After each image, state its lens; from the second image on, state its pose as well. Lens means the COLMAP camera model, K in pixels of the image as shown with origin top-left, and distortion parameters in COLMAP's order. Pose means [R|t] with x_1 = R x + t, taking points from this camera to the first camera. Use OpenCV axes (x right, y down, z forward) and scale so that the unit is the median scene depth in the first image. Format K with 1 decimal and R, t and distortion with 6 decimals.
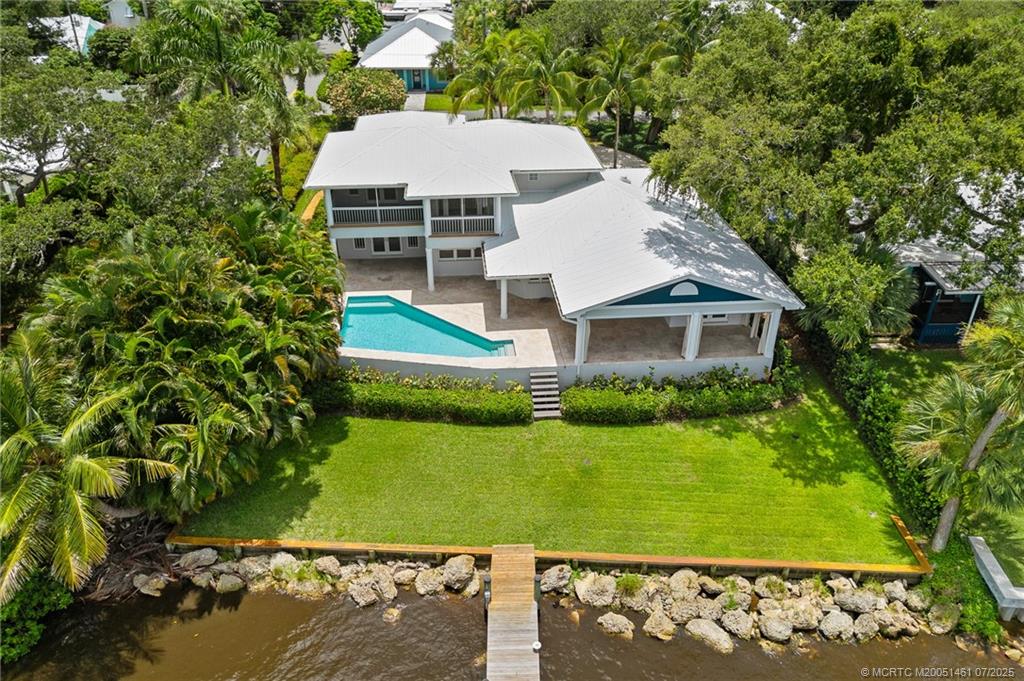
lens RADIAL K [[711.9, 0, 510.3], [0, 711.9, 322.9], [0, 0, 1]] dist [0.006510, -0.000900]
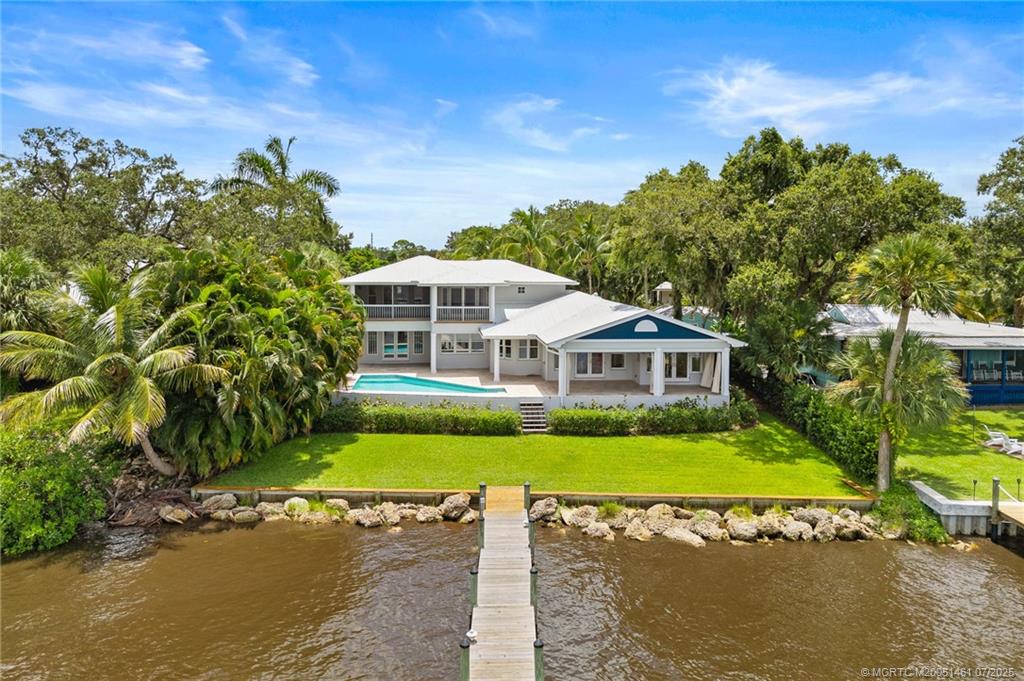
lens RADIAL K [[711.9, 0, 510.3], [0, 711.9, 322.9], [0, 0, 1]] dist [0.006510, -0.000900]
pose [[0.999918, 0.002138, 0.012603, -0.002547], [0.003291, 0.909601, -0.415470, 0.535243], [-0.012352, 0.415478, 0.909520, -0.121353]]
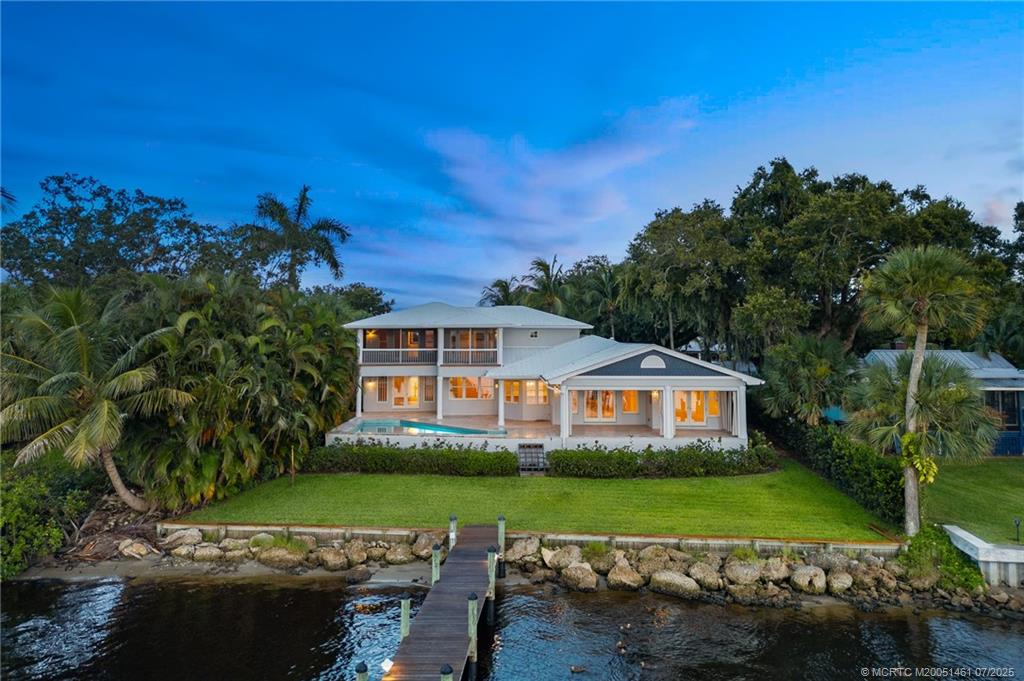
lens RADIAL K [[705.0, 0, 514.5], [0, 705.0, 316.6], [0, 0, 1]] dist [0.007319, 0.000242]
pose [[0.998064, -0.005895, -0.061915, 0.110521], [-0.027071, 0.855078, -0.517792, 0.573140], [0.055994, 0.518465, 0.853263, -0.020900]]
